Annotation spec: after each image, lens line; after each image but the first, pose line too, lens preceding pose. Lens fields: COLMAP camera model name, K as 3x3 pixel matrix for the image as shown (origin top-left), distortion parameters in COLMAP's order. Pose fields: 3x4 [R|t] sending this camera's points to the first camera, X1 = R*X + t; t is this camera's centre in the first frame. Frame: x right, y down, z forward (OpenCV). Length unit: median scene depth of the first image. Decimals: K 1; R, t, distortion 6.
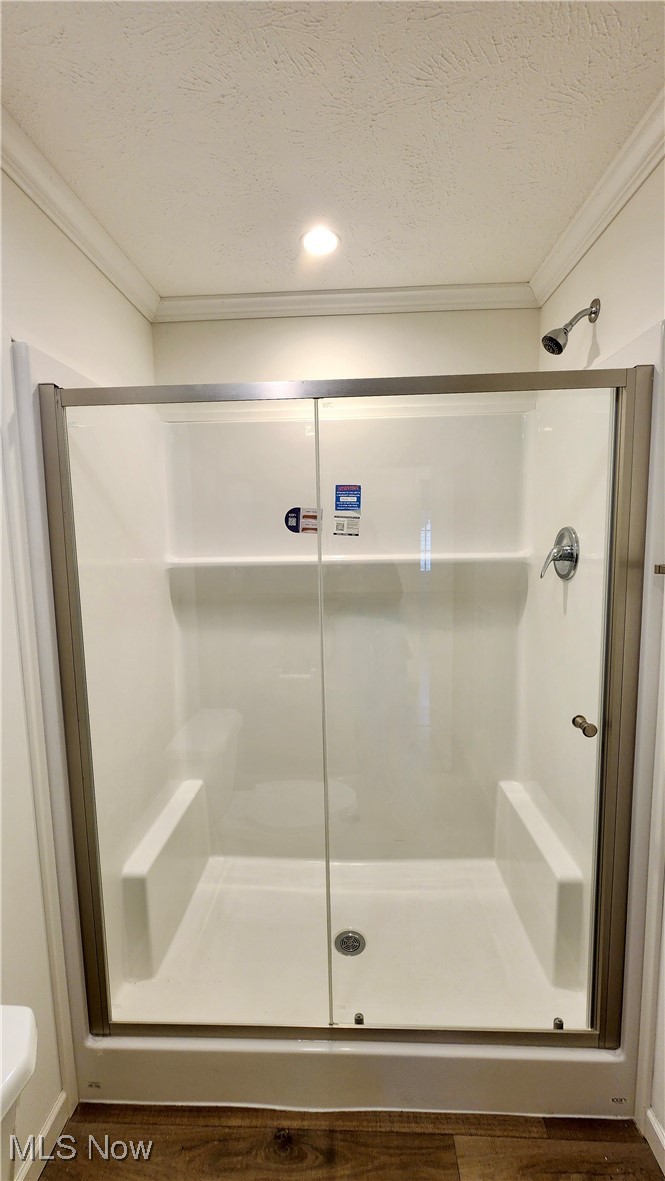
lens RADIAL K [[482.5, 0, 328.5], [0, 482.5, 595.4], [0, 0, 1]] dist [-0.002050, 0.001437]
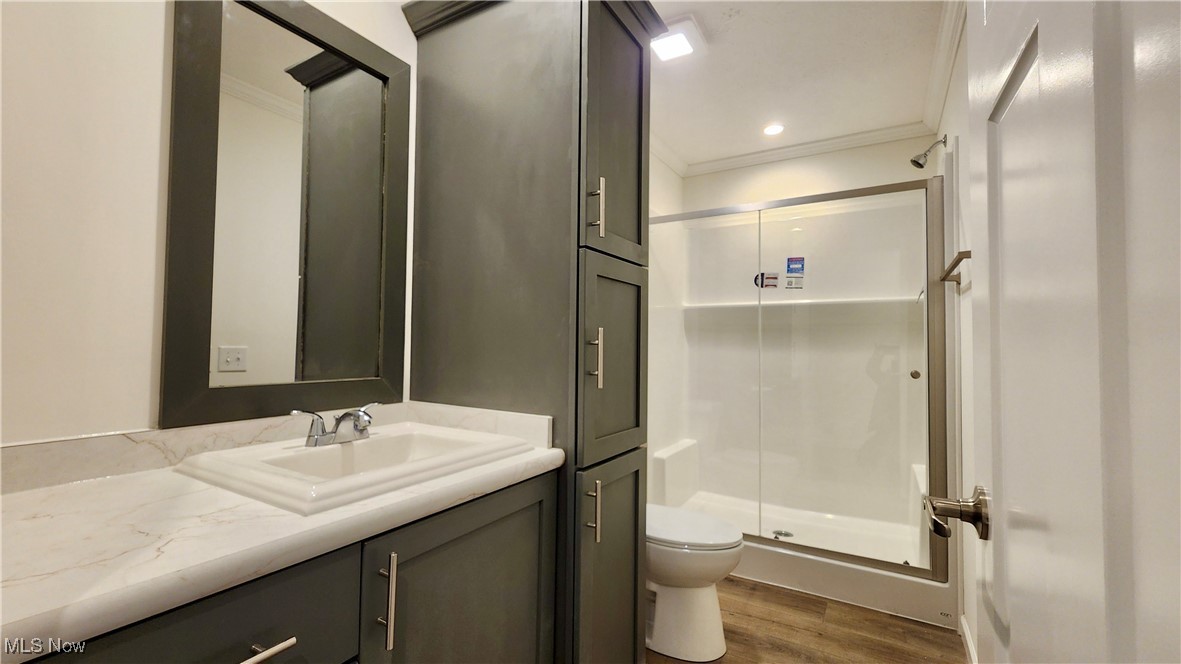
lens RADIAL K [[485.8, 0, 594.1], [0, 485.8, 335.6], [0, 0, 1]] dist [-0.000745, 0.000920]
pose [[0.888105, 0.016222, -0.459353, 0.294904], [-0.079059, 0.989874, -0.117894, 0.420858], [0.452790, 0.141018, 0.880395, -1.068640]]
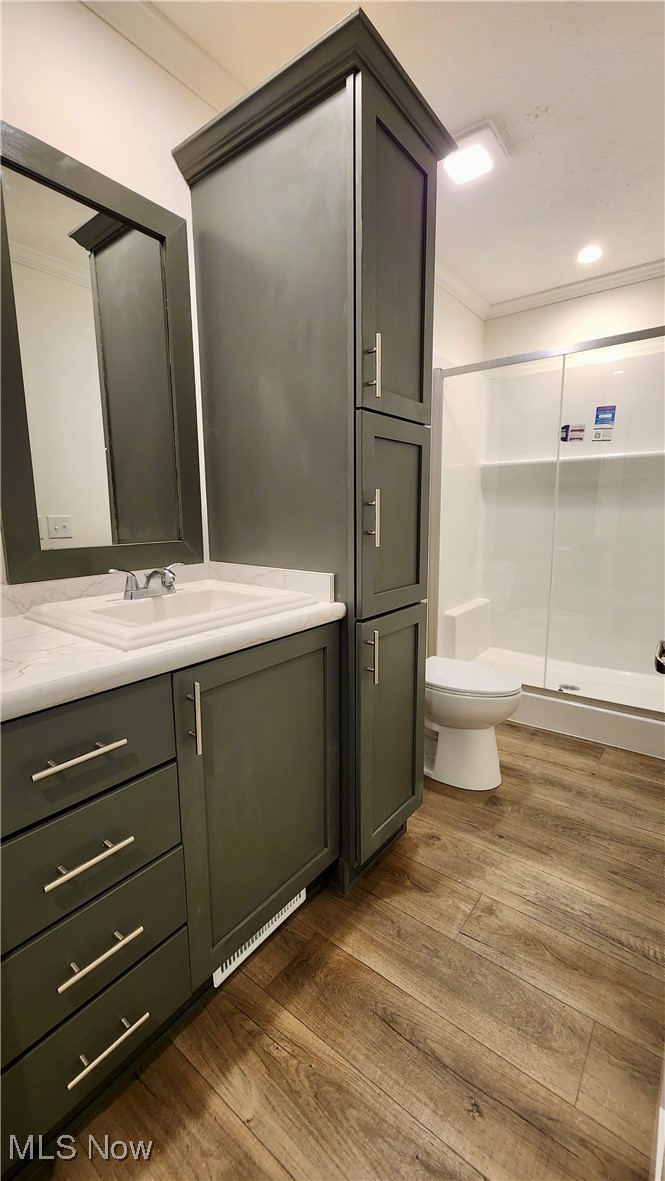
lens RADIAL K [[482.5, 0, 337.1], [0, 482.5, 591.5], [0, 0, 1]] dist [-0.002050, 0.001437]
pose [[0.825123, 0.102538, -0.555570, 0.370111], [-0.069274, 0.994334, 0.080634, 0.426230], [0.560690, -0.028047, 0.827551, -1.094394]]
